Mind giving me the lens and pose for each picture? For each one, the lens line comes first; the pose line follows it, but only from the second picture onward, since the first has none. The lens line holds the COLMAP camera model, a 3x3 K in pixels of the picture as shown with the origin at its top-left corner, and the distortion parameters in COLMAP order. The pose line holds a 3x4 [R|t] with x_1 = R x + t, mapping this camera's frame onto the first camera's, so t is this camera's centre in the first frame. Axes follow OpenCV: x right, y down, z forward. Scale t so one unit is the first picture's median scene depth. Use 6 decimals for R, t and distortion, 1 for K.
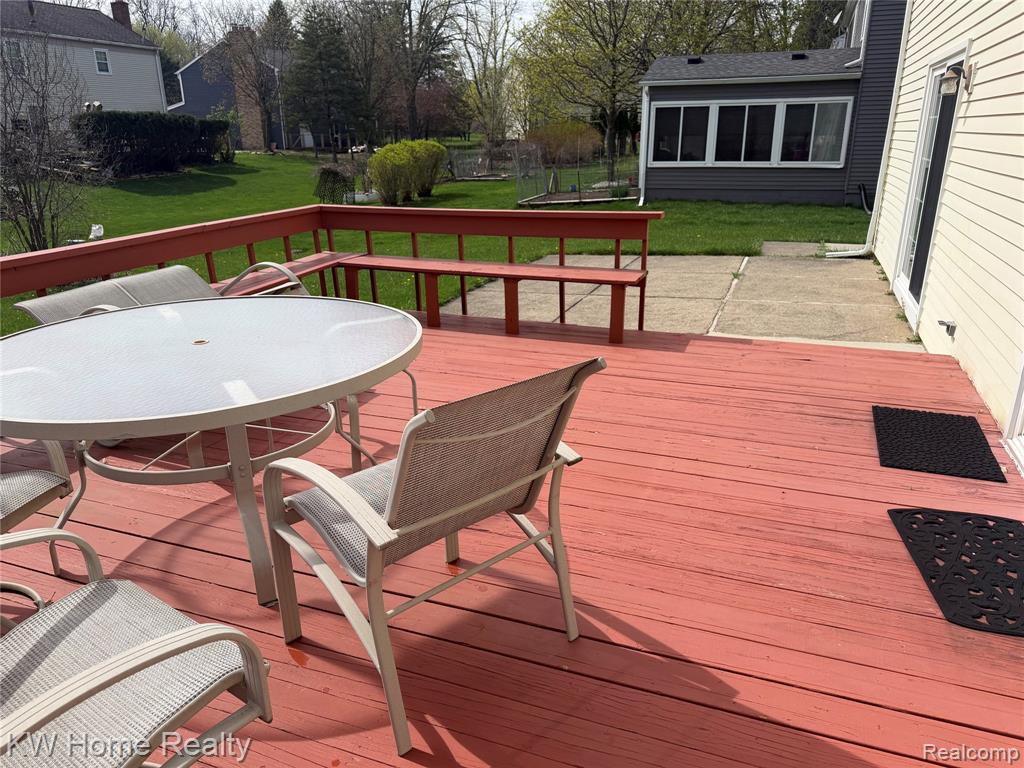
lens RADIAL K [[714.9, 0, 512.0], [0, 714.9, 384.0], [0, 0, 1]] dist [-0.000108, -0.000201]
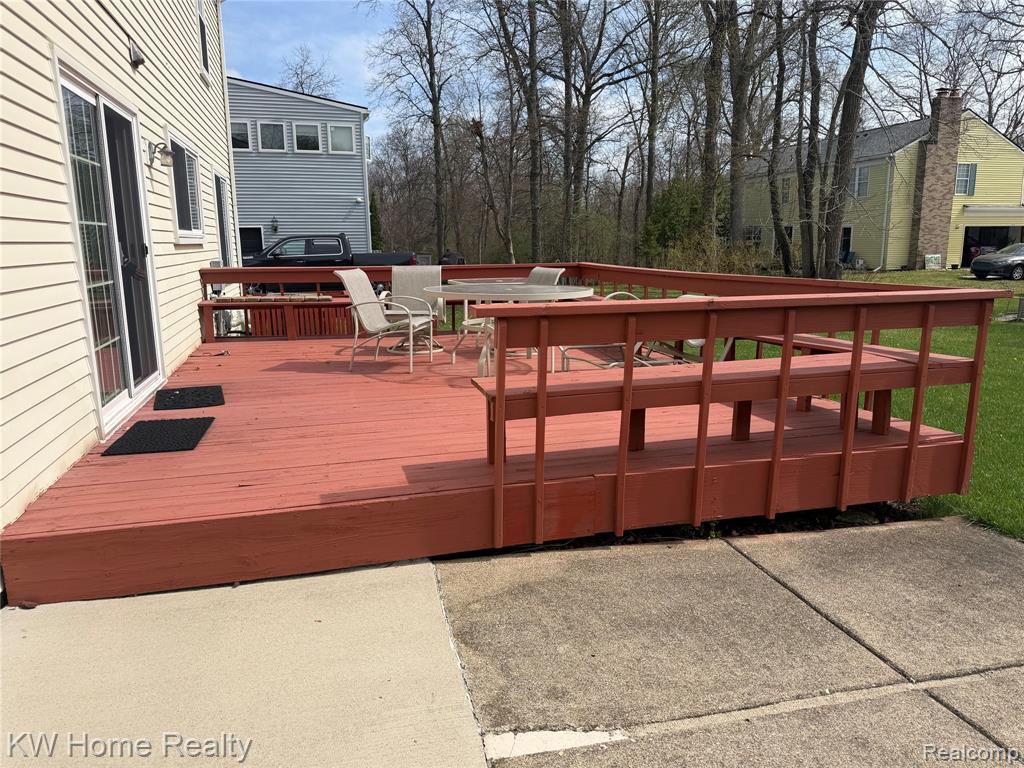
lens RADIAL K [[714.9, 0, 512.0], [0, 714.9, 384.0], [0, 0, 1]] dist [-0.000108, -0.000201]
pose [[-0.801016, 0.131497, -0.584022, 0.713709], [-0.186067, 0.872569, 0.451666, -0.602828], [0.568992, 0.470459, -0.674475, 1.887961]]
